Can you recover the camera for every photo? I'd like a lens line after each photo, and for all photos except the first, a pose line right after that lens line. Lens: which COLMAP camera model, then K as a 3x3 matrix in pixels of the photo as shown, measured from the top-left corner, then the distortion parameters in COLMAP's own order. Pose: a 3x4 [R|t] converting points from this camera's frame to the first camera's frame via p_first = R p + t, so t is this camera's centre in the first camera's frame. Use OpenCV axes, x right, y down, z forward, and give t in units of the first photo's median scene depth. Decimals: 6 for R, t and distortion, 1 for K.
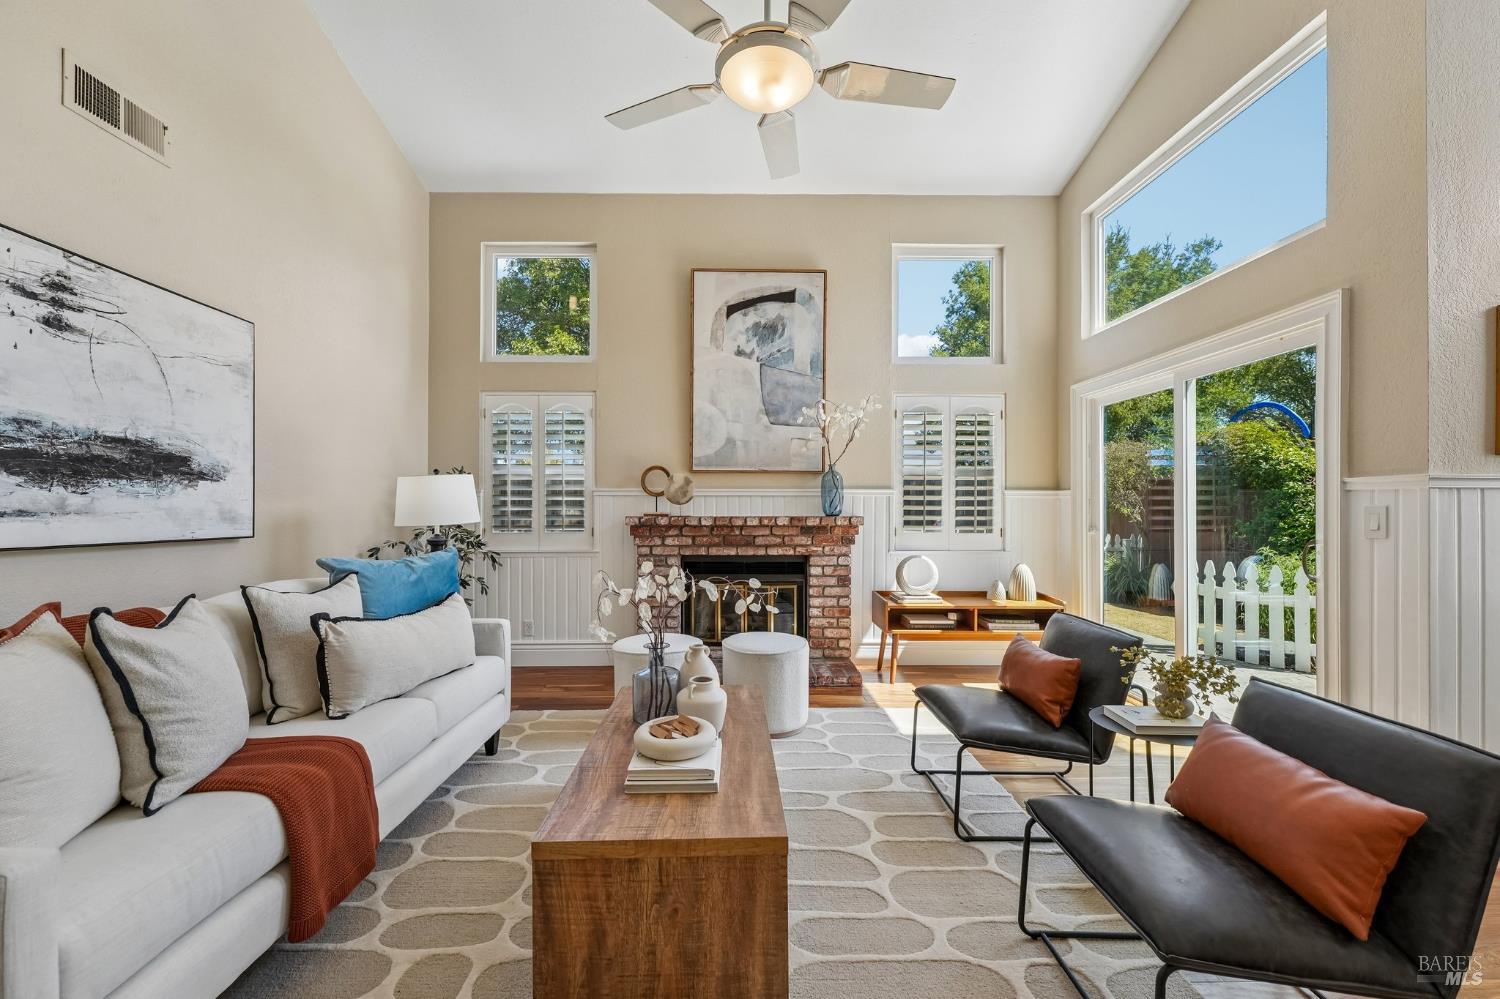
lens RADIAL K [[601.9, 0, 745.1], [0, 601.9, 505.3], [0, 0, 1]] dist [-0.000198, -0.000426]
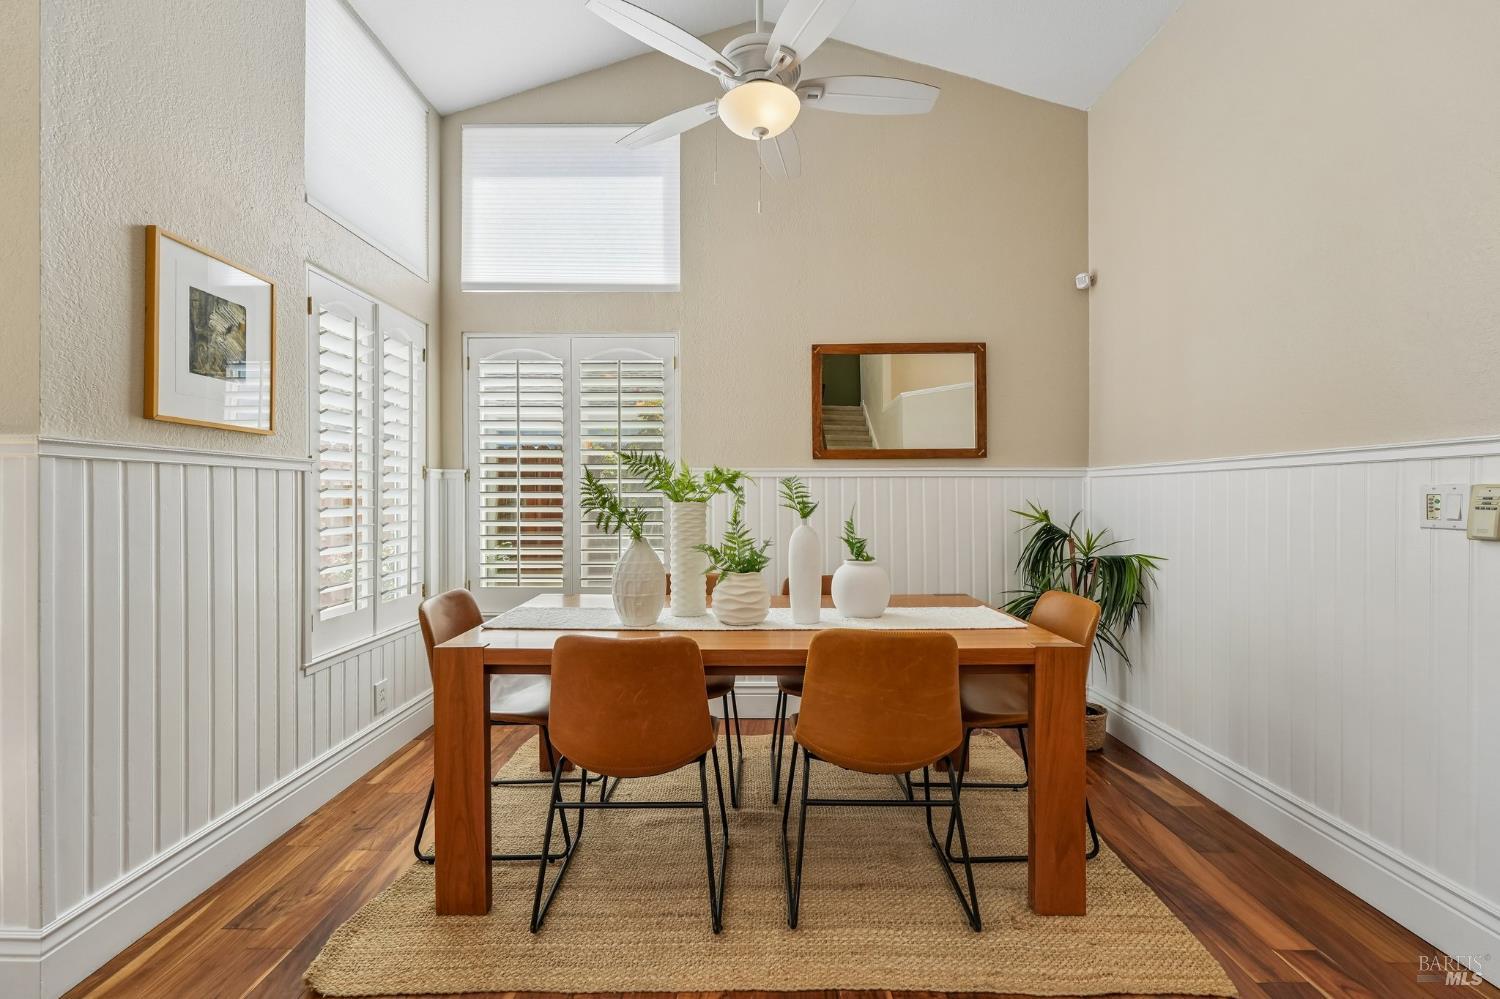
lens RADIAL K [[600.7, 0, 745.3], [0, 600.7, 497.4], [0, 0, 1]] dist [-0.000494, -0.000257]
pose [[0.020753, -0.006251, 0.999765, 0.239854], [0.000203, 0.999980, 0.006248, 0.005990], [-0.999785, 0.000074, 0.020754, 0.104325]]
